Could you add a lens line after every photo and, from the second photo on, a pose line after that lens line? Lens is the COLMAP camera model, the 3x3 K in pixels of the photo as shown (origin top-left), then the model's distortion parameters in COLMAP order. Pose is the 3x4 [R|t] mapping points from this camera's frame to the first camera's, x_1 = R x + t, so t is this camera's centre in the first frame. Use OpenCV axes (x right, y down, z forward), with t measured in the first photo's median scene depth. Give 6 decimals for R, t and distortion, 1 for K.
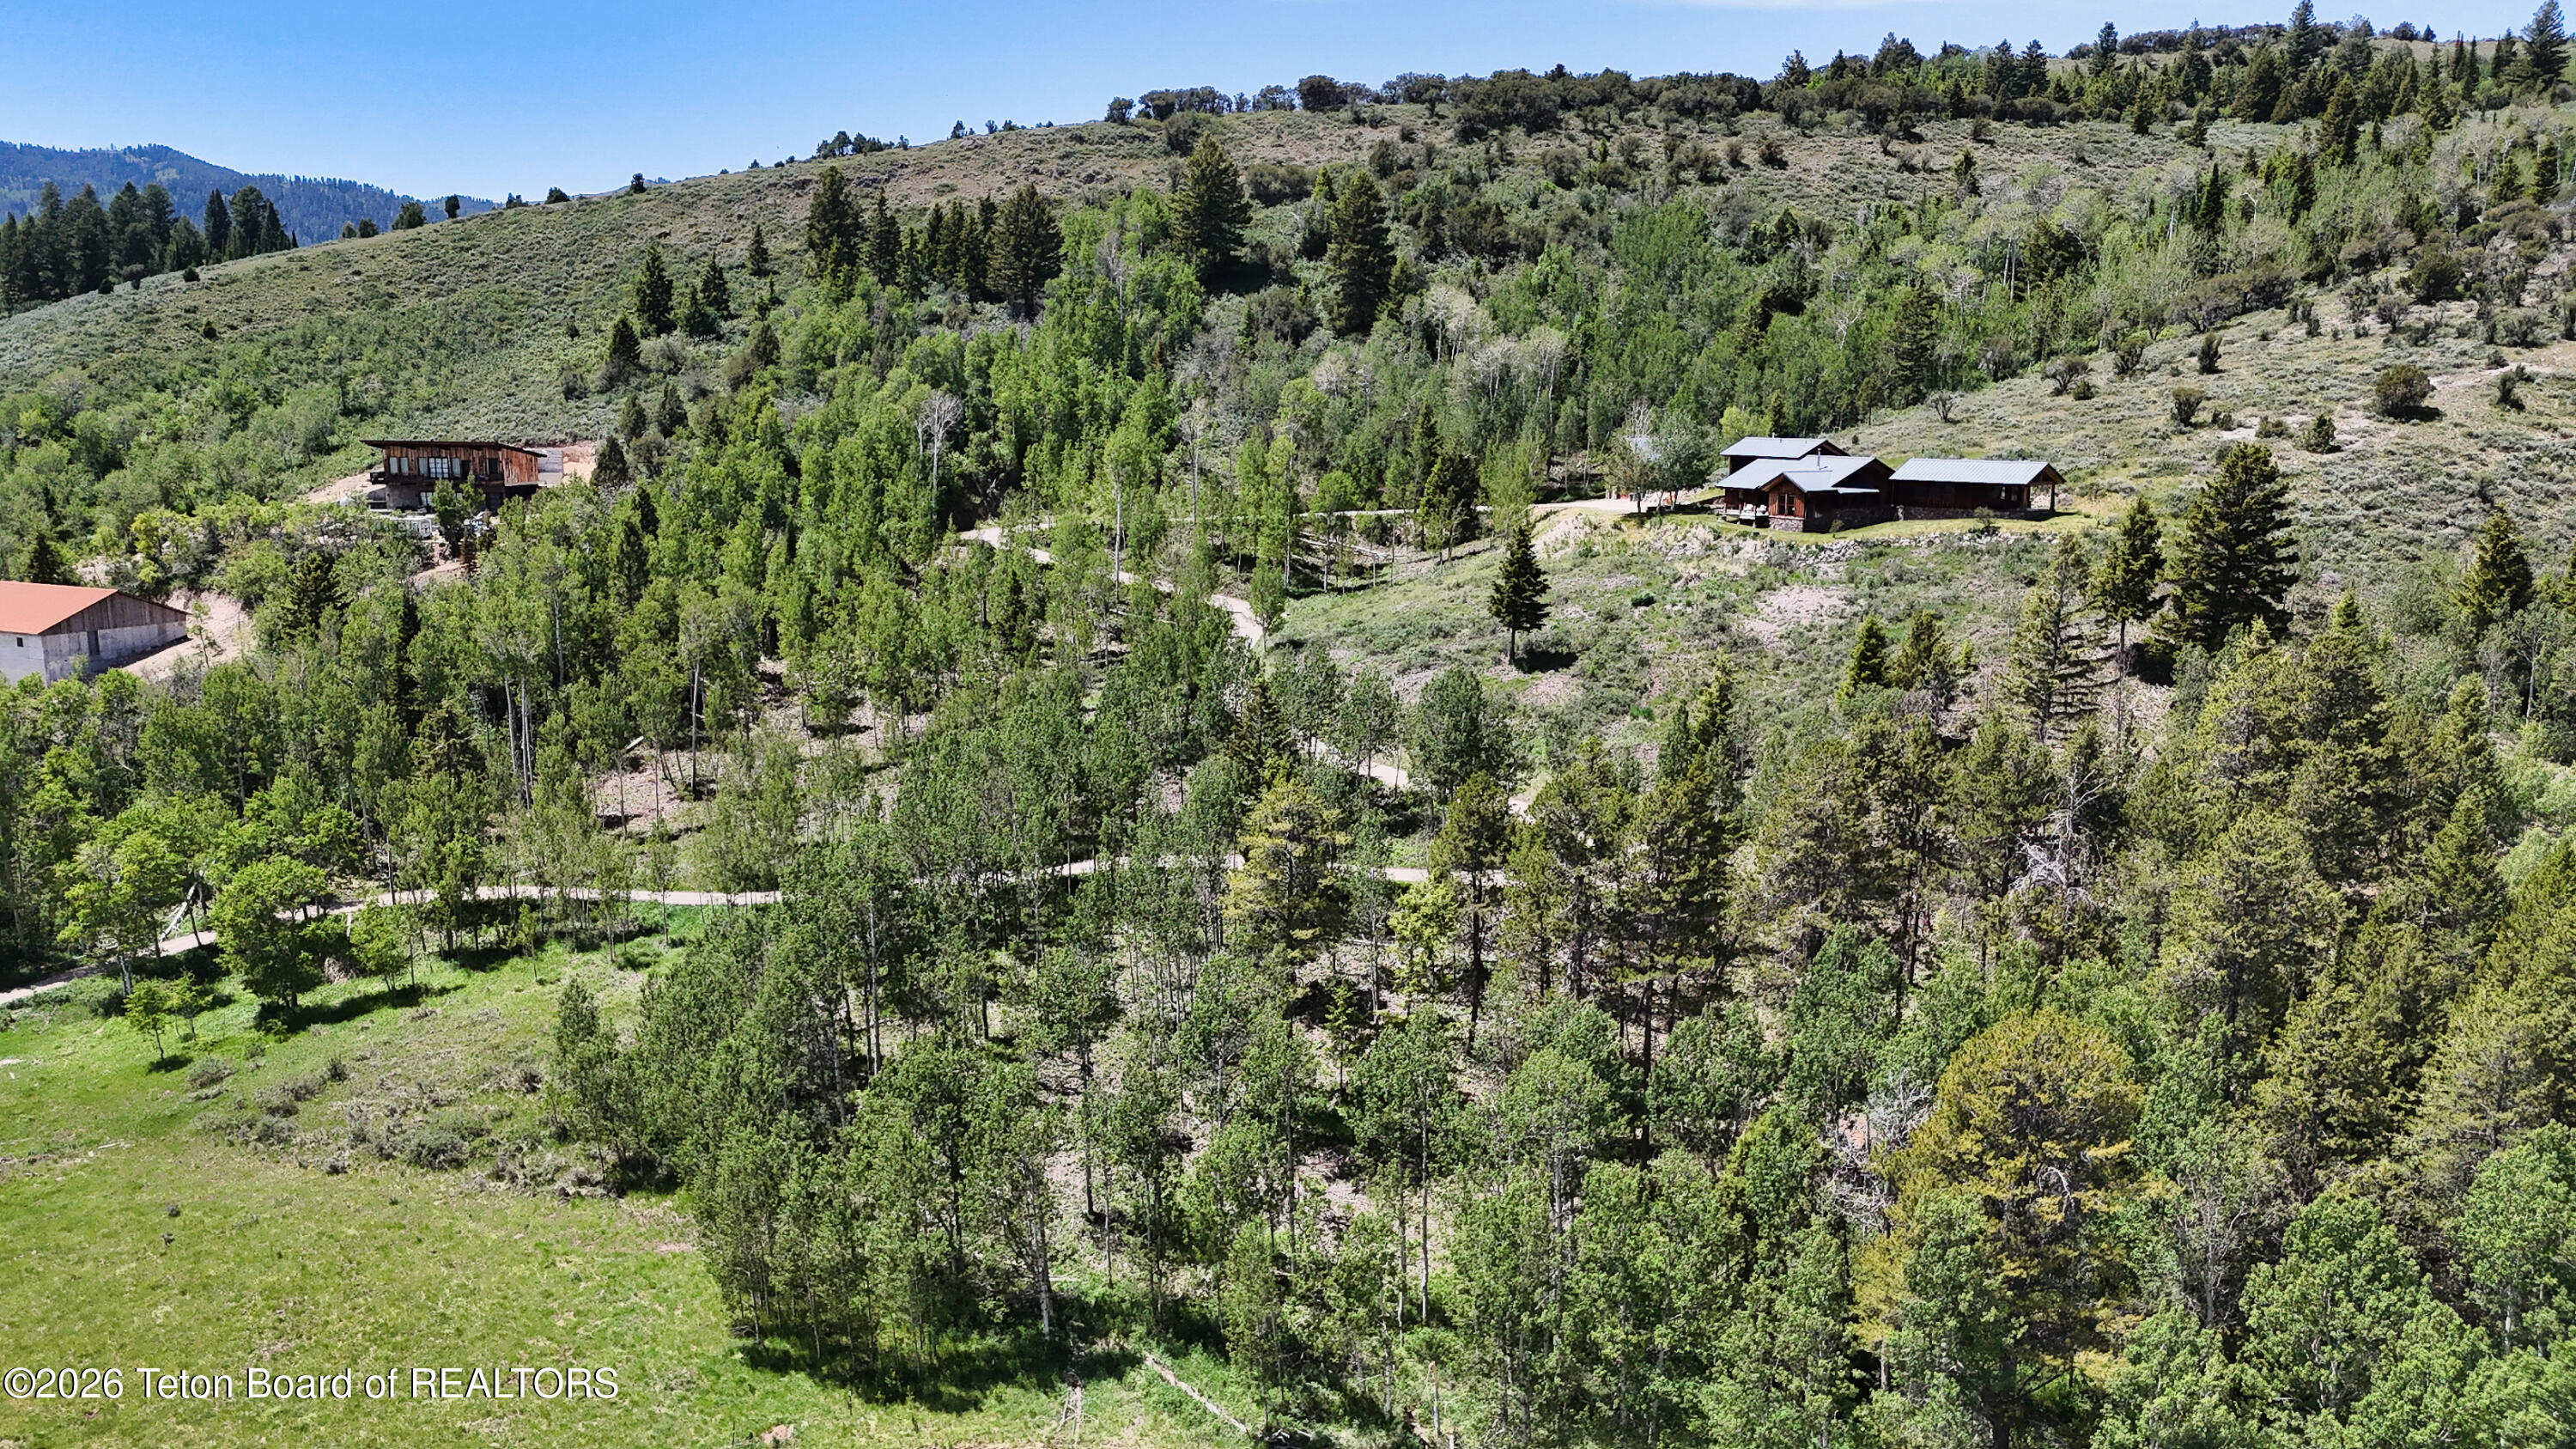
lens RADIAL K [[1891.8, 0, 1289.0], [0, 1891.8, 719.8], [0, 0, 1]] dist [0.076053, -0.096775]
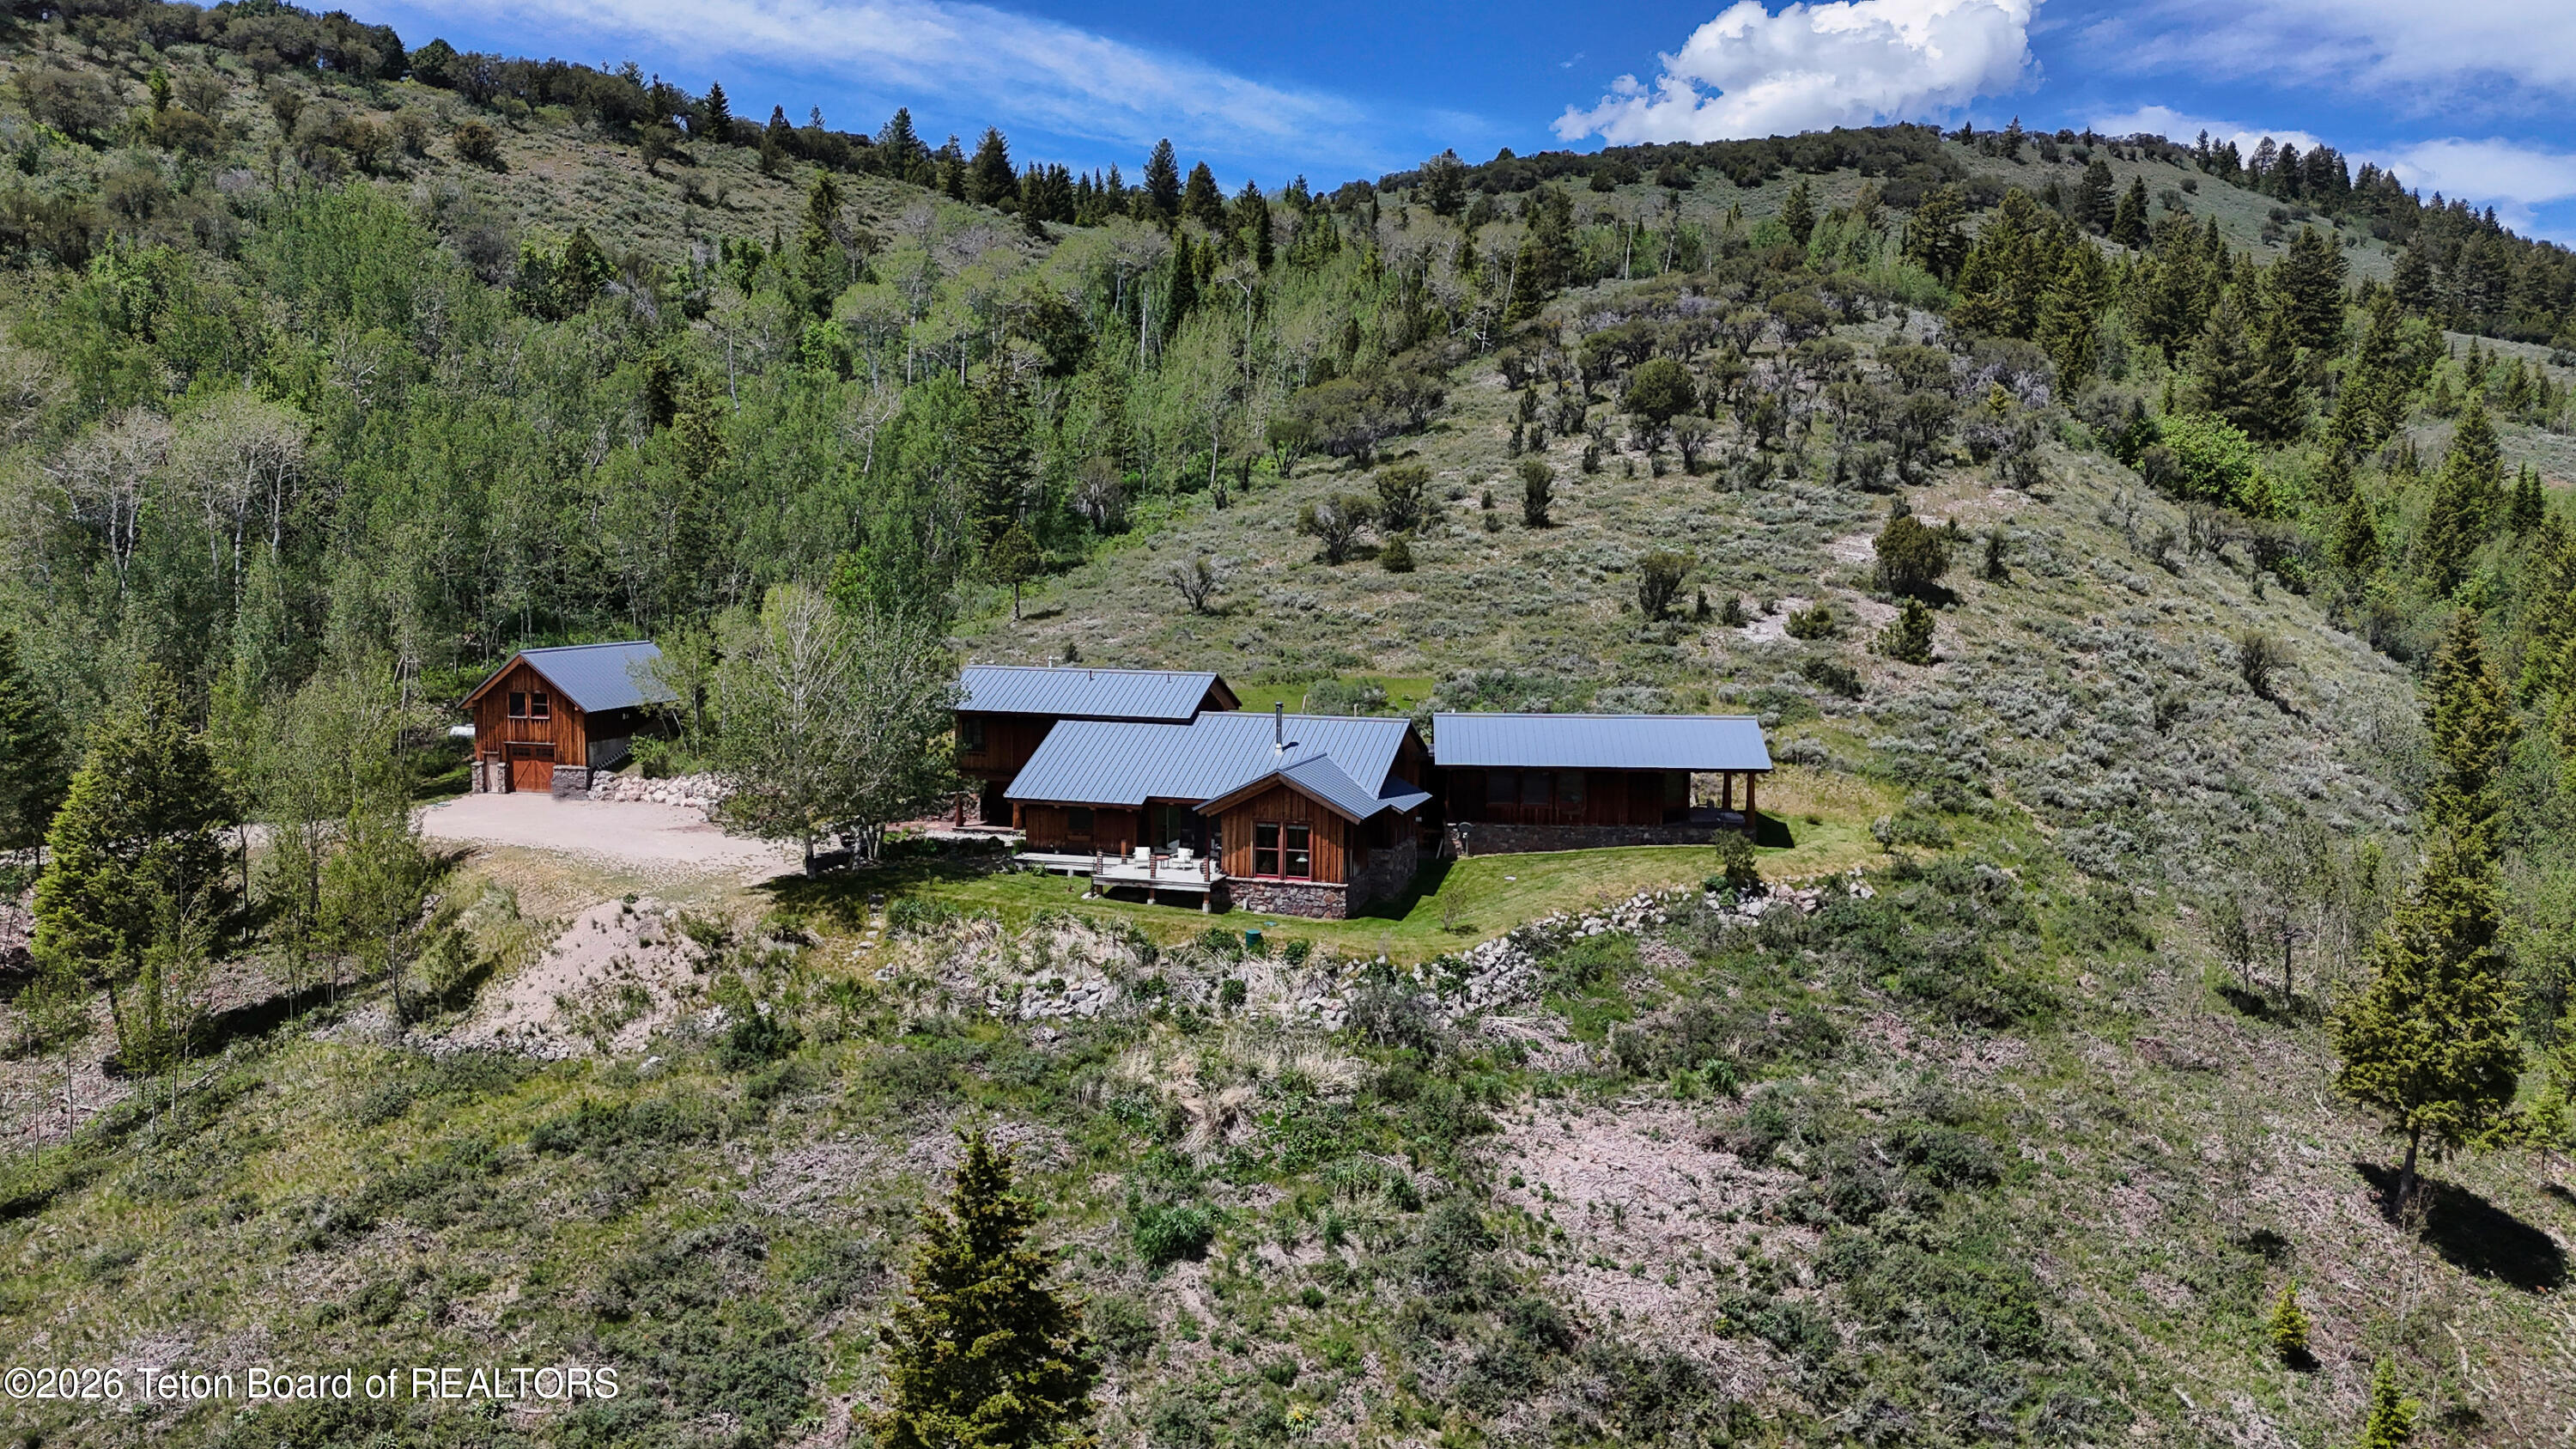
lens RADIAL K [[1893.0, 0, 1302.0], [0, 1893.0, 674.1], [0, 0, 1]] dist [0.109972, -0.122793]
pose [[0.692394, -0.053062, 0.719566, -0.020651], [0.117819, 0.992221, -0.040202, -0.132379], [-0.711835, 0.112614, 0.693260, 0.712054]]
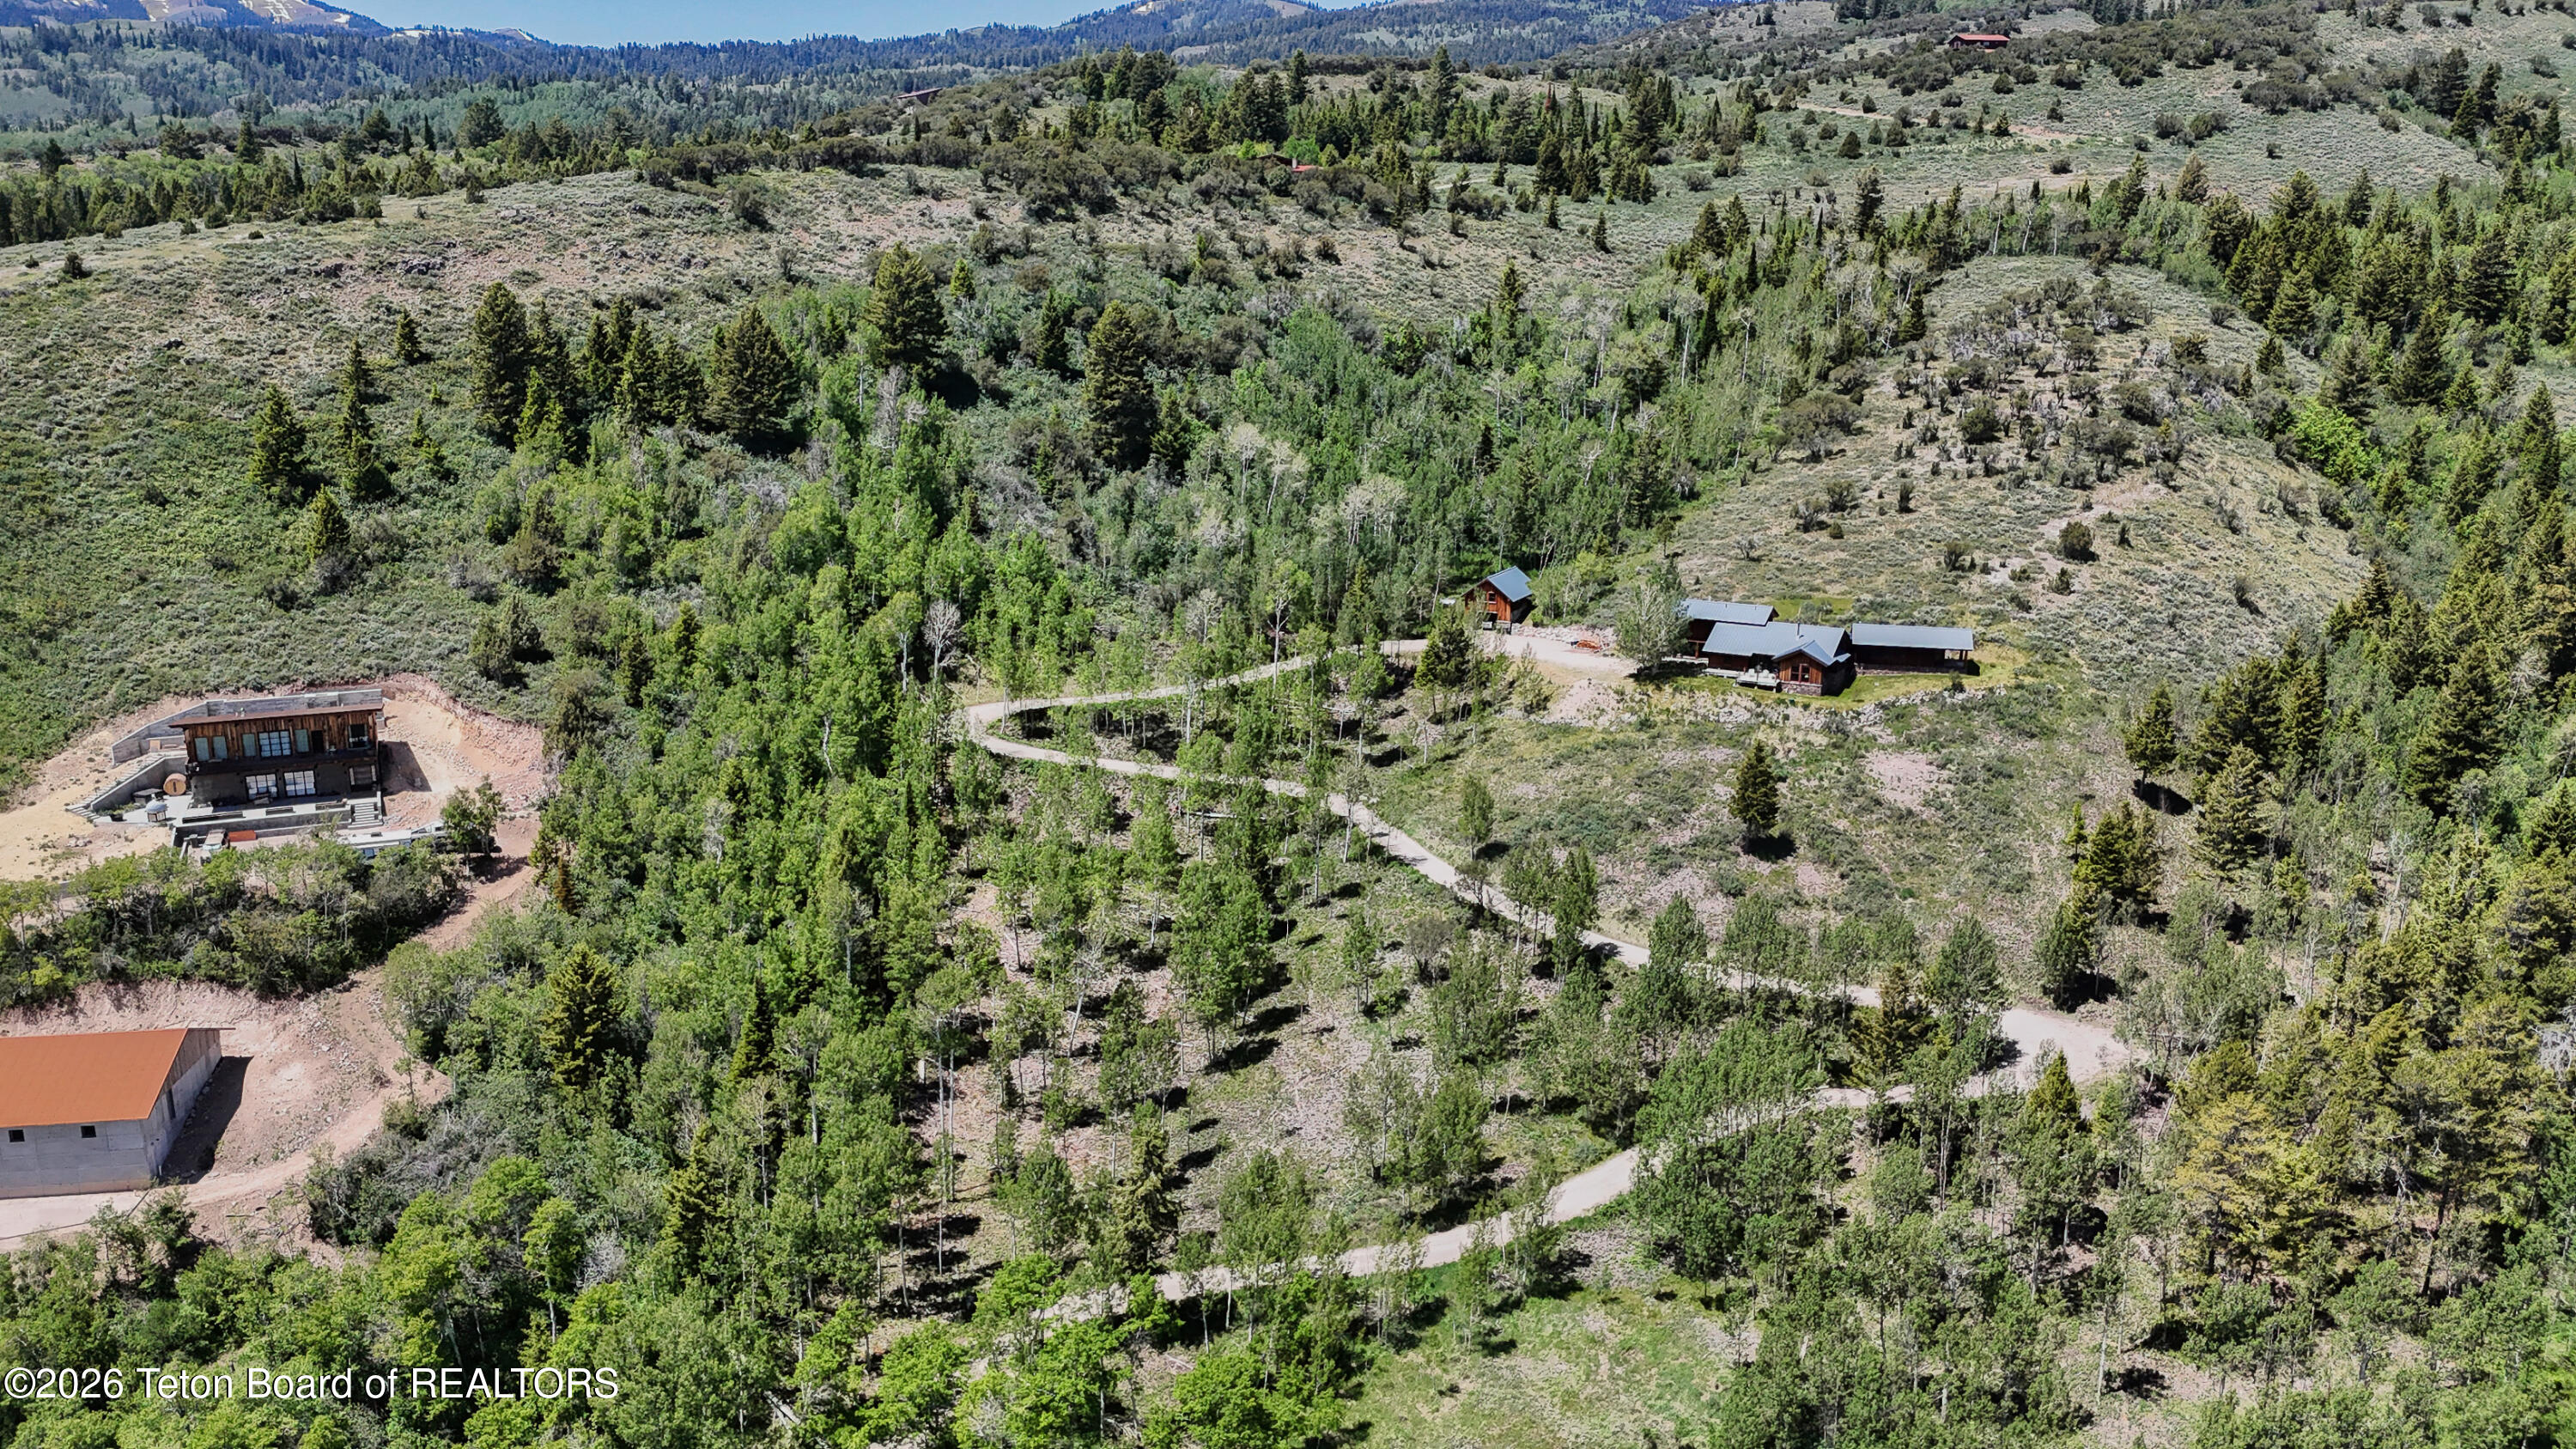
lens RADIAL K [[1867.2, 0, 1282.1], [0, 1867.2, 738.3], [0, 0, 1]] dist [0.051543, -0.036842]
pose [[0.825641, -0.142119, 0.546003, -0.696675], [0.095306, 0.988979, 0.113304, -0.241471], [-0.556088, -0.041511, 0.830086, 0.162244]]
